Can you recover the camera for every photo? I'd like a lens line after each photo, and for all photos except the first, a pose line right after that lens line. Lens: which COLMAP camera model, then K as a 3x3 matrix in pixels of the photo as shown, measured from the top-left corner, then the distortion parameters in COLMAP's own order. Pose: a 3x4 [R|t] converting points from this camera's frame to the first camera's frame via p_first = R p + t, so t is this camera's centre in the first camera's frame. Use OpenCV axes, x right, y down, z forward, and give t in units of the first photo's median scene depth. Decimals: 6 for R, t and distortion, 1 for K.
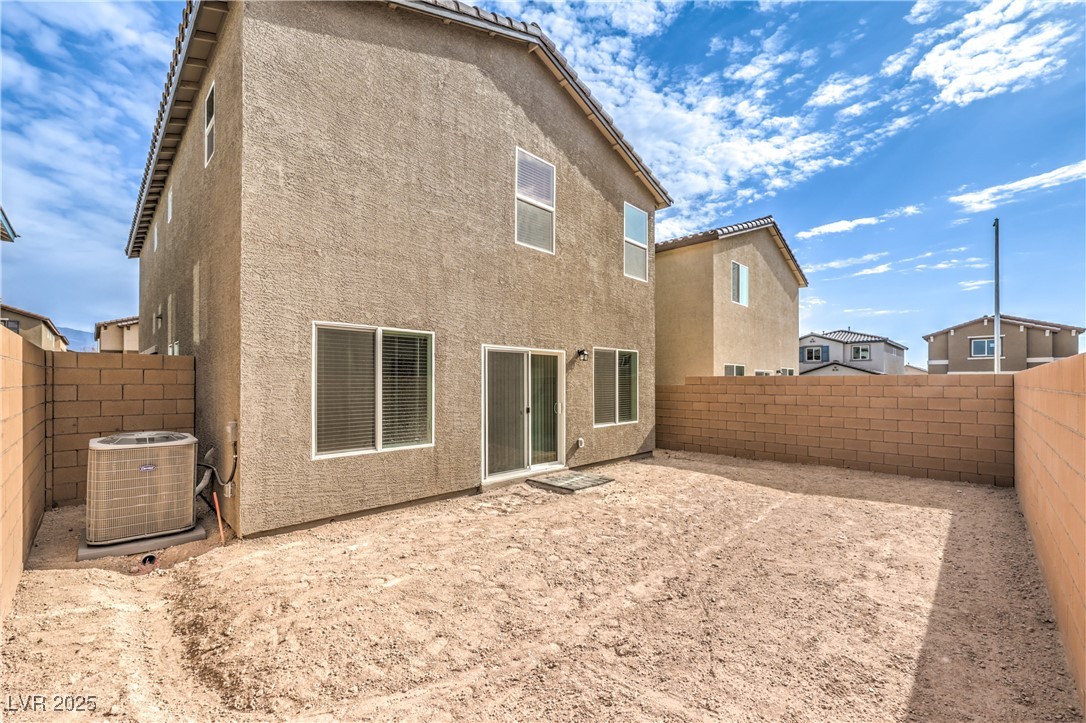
lens RADIAL K [[440.8, 0, 540.8], [0, 440.8, 378.9], [0, 0, 1]] dist [-0.000808, 0.000128]
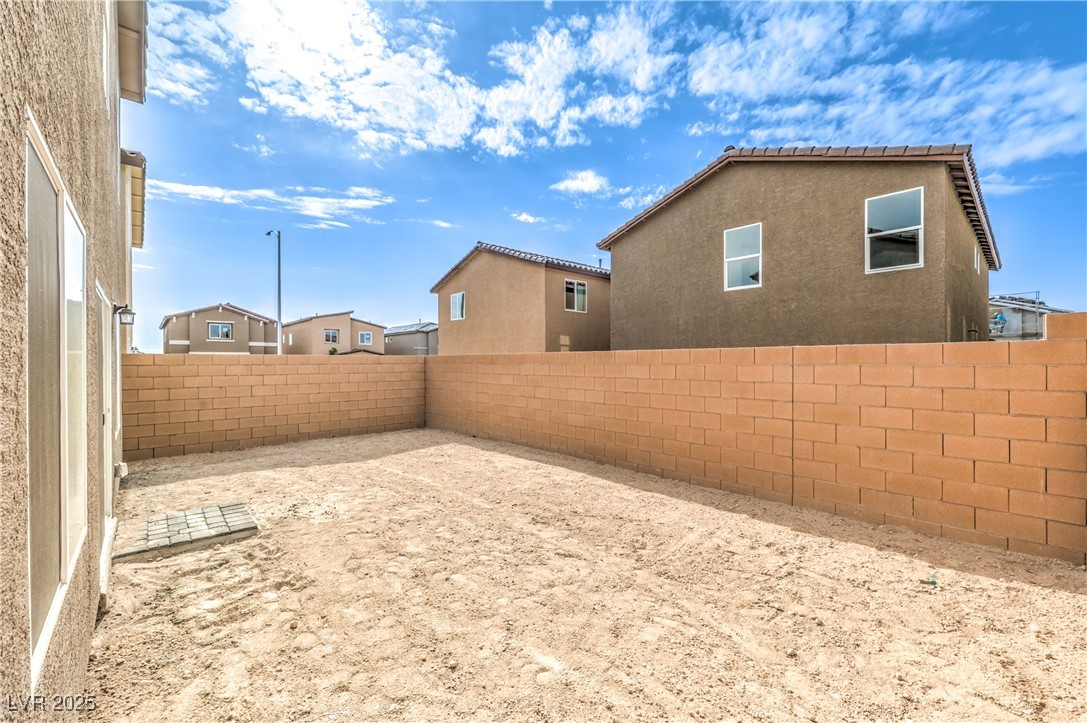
lens RADIAL K [[441.2, 0, 542.4], [0, 441.2, 360.4], [0, 0, 1]] dist [-0.000808, 0.000128]
pose [[0.056813, -0.000848, 0.998384, -0.669348], [-0.003504, 0.999993, 0.001049, 0.003980], [-0.998379, -0.003558, 0.056810, 0.651268]]
